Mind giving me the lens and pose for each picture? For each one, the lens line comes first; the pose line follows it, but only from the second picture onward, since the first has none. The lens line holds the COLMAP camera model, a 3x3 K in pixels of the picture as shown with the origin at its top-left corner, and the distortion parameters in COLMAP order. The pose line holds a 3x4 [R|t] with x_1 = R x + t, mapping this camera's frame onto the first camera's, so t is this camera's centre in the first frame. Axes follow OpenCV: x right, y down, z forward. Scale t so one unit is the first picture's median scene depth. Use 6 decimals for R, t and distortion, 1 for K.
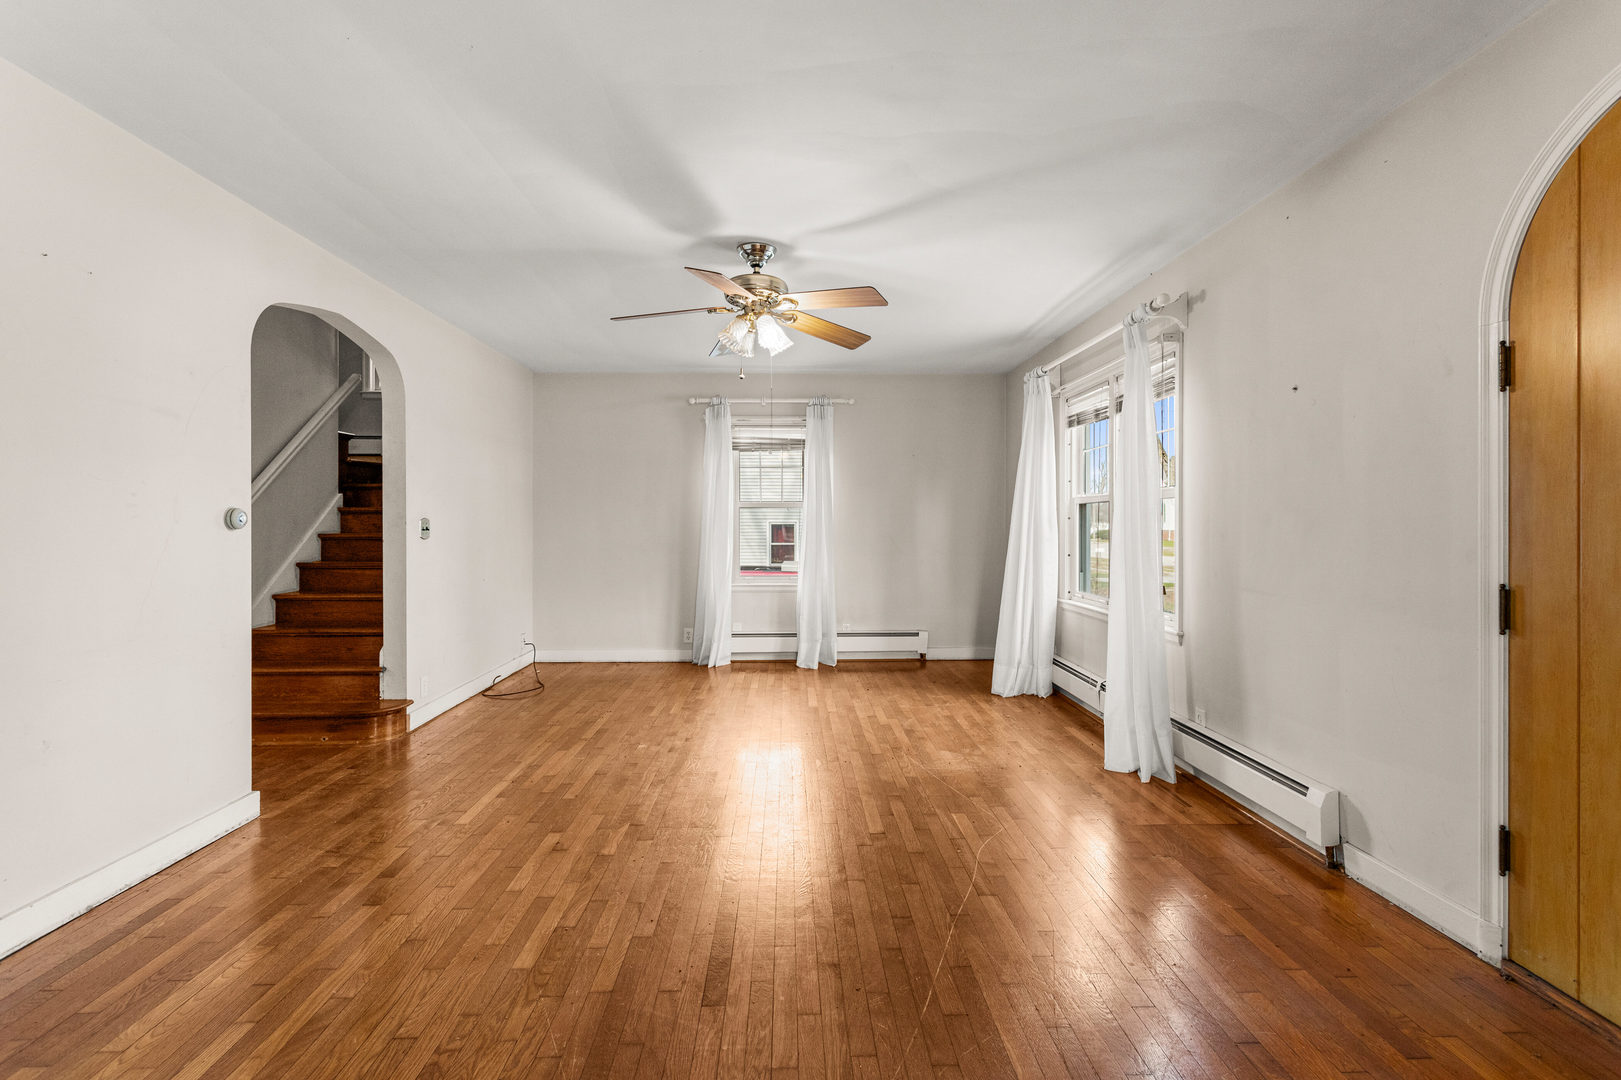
lens RADIAL K [[769.2, 0, 803.7], [0, 769.2, 533.0], [0, 0, 1]] dist [-0.000308, -0.000326]
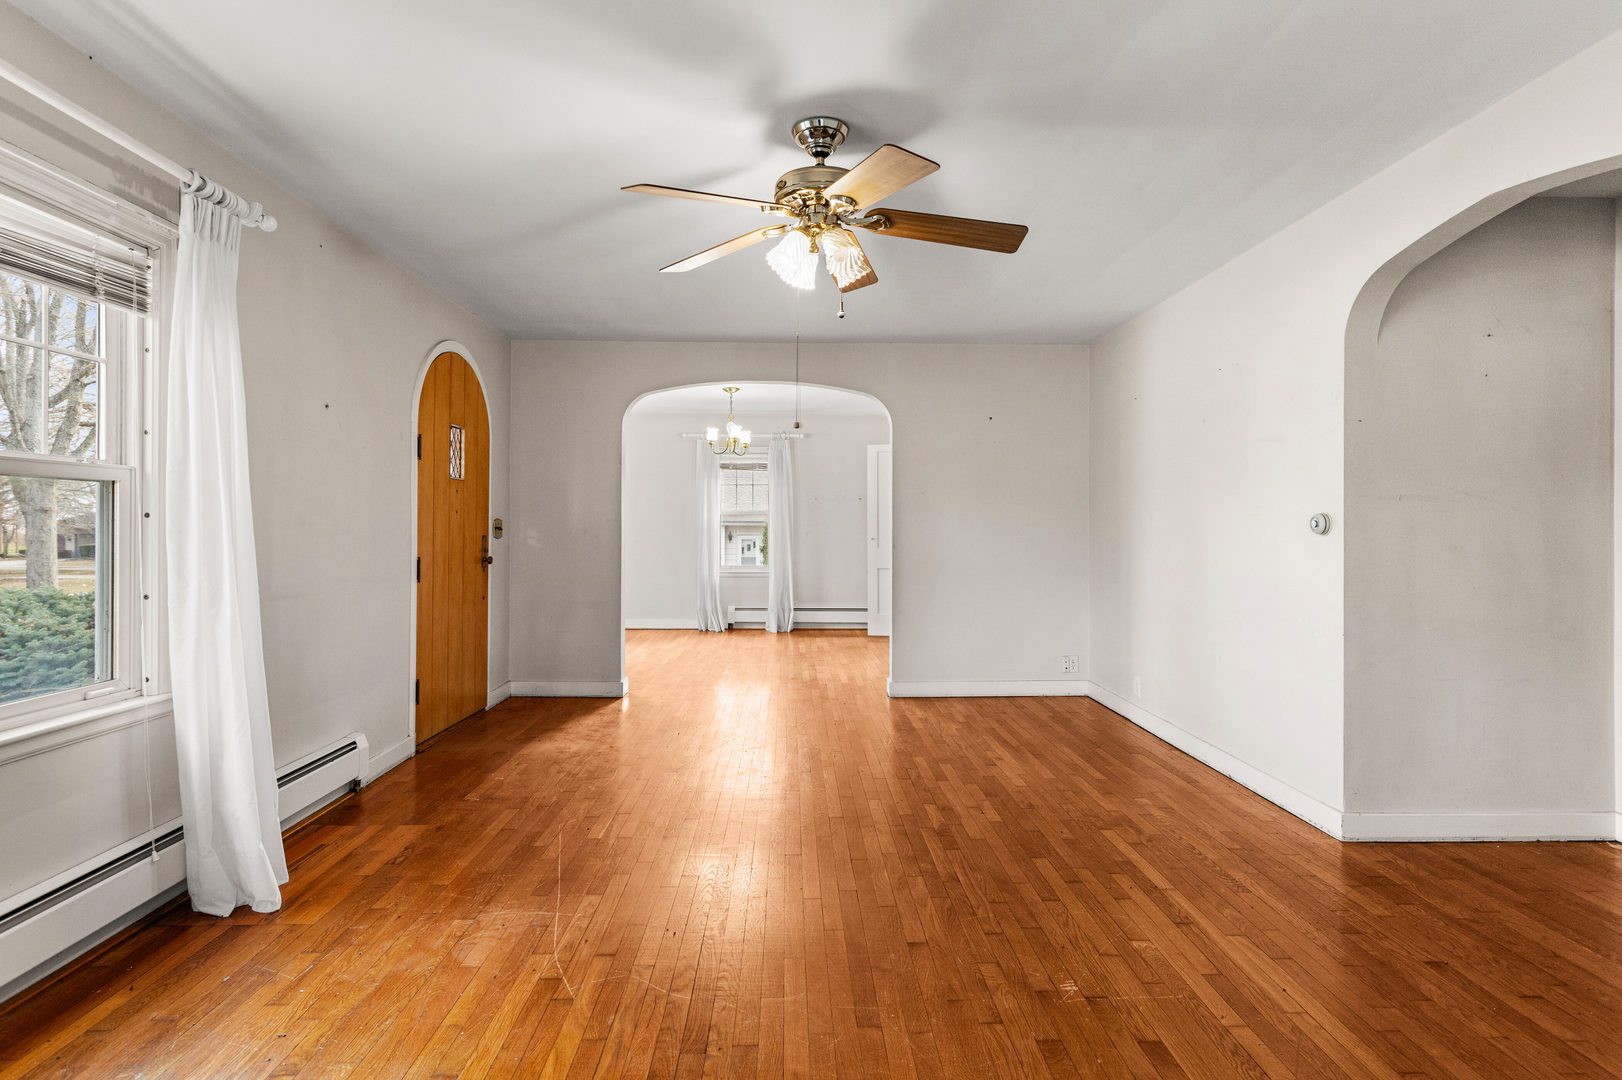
lens RADIAL K [[769.7, 0, 814.6], [0, 769.7, 530.9], [0, 0, 1]] dist [-0.000308, -0.000326]
pose [[-0.999916, -0.001917, -0.012850, -0.055238], [-0.002153, 0.999829, 0.018370, -0.025516], [0.012813, 0.018396, -0.999749, 1.944849]]
